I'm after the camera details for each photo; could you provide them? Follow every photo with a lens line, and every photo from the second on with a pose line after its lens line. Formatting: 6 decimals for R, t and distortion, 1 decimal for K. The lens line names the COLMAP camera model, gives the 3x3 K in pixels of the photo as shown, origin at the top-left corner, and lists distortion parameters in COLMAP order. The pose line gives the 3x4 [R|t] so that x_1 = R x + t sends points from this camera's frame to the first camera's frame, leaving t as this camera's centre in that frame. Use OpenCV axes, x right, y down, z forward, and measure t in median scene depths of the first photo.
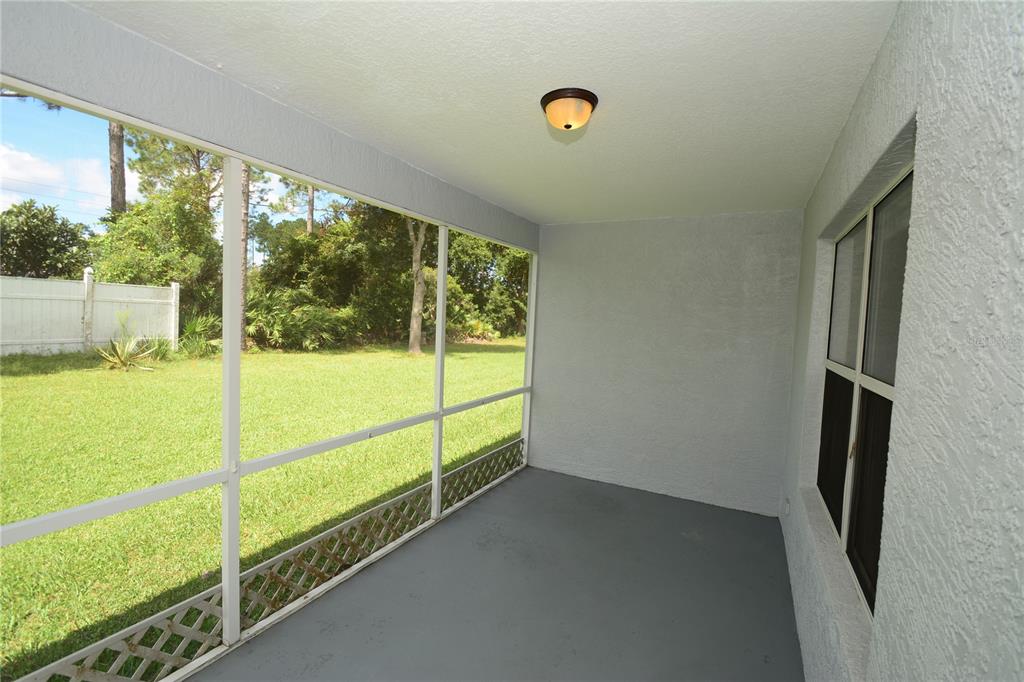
lens RADIAL K [[453.1, 0, 512.0], [0, 453.1, 341.0], [0, 0, 1]] dist [0.021838, -0.022633]
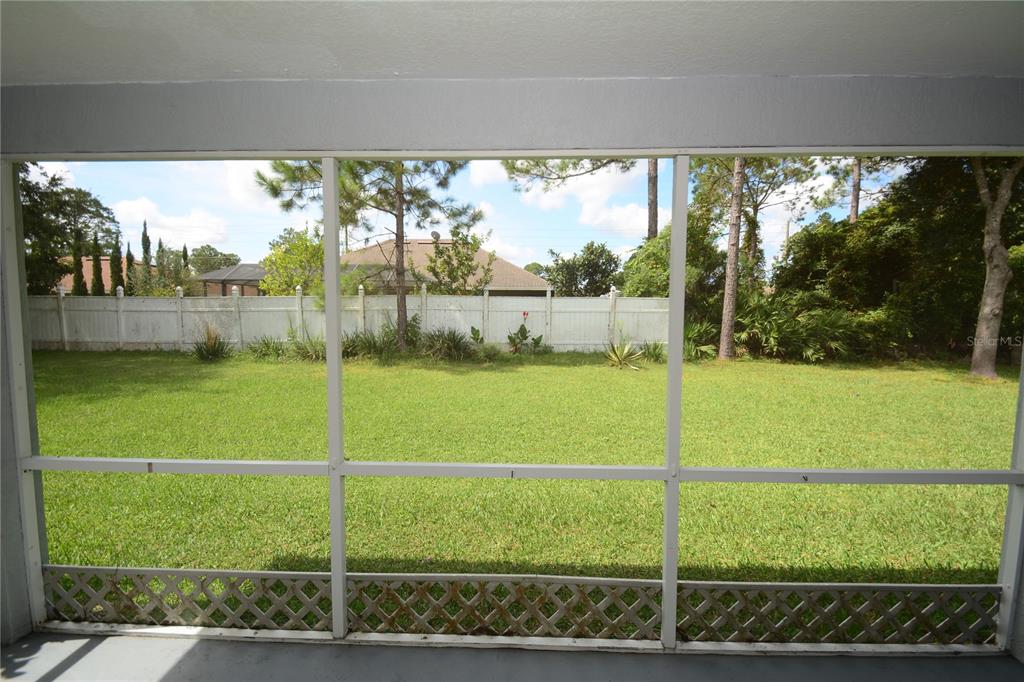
lens RADIAL K [[448.1, 0, 513.6], [0, 448.1, 343.8], [0, 0, 1]] dist [0.021697, -0.021473]
pose [[0.436183, 0.026864, -0.899457, 0.072489], [-0.036568, 0.999258, 0.012111, -0.002990], [0.899115, 0.027609, 0.436841, 0.144098]]
